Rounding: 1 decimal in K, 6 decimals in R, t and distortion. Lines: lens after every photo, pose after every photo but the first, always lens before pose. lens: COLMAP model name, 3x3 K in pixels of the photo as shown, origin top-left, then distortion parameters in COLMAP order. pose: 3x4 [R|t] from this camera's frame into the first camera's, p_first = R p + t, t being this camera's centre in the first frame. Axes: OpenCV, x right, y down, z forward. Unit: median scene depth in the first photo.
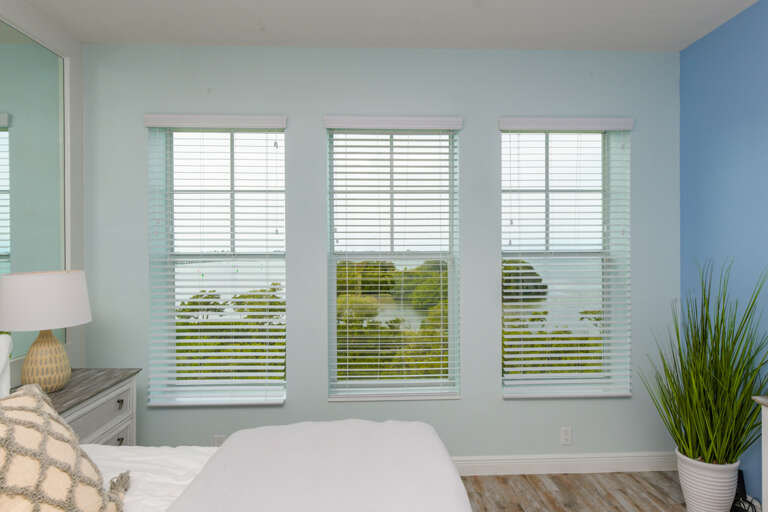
lens RADIAL K [[489.7, 0, 387.9], [0, 489.7, 253.5], [0, 0, 1]] dist [0.001895, -0.006656]
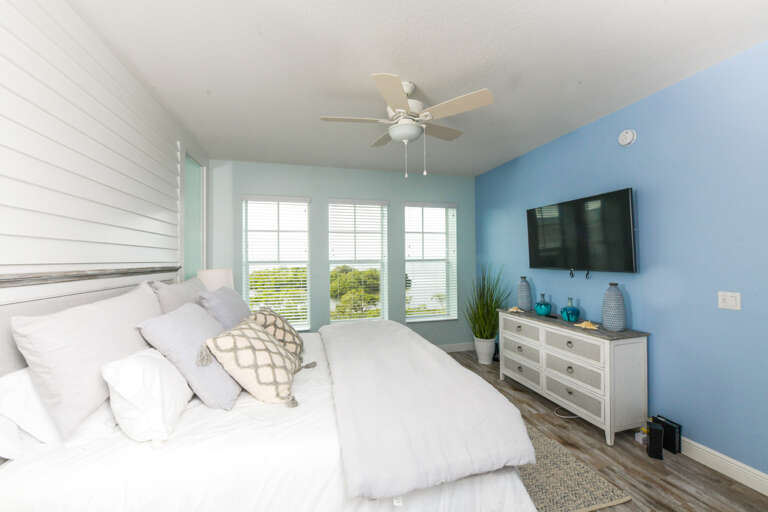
lens RADIAL K [[319.3, 0, 383.6], [0, 319.3, 259.8], [0, 0, 1]] dist [-0.010441, -0.000500]
pose [[0.972421, -0.006182, 0.233152, -0.205143], [0.007754, 0.999953, -0.005828, 0.005451], [-0.233105, 0.007476, 0.972423, -0.409488]]
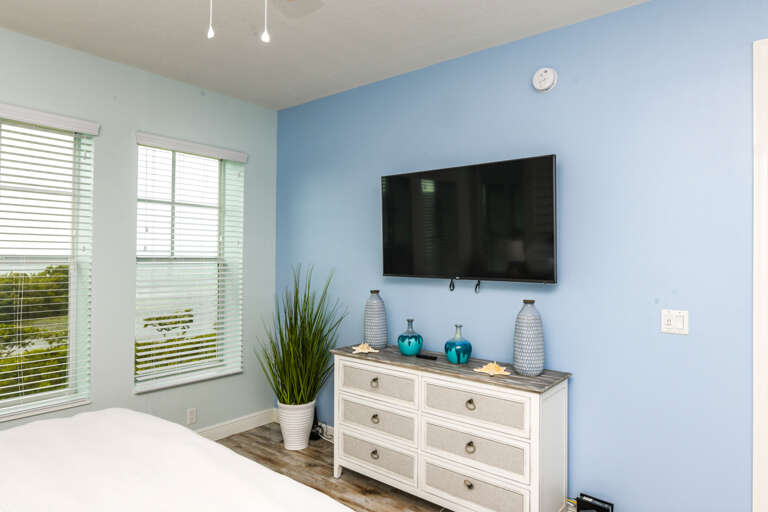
lens RADIAL K [[489.7, 0, 383.3], [0, 489.7, 254.0], [0, 0, 1]] dist [0.001895, -0.006656]
pose [[0.659326, 0.017020, 0.751664, -0.208077], [-0.007026, 0.999840, -0.016476, 0.004193], [-0.751824, 0.005582, 0.659340, -0.107308]]
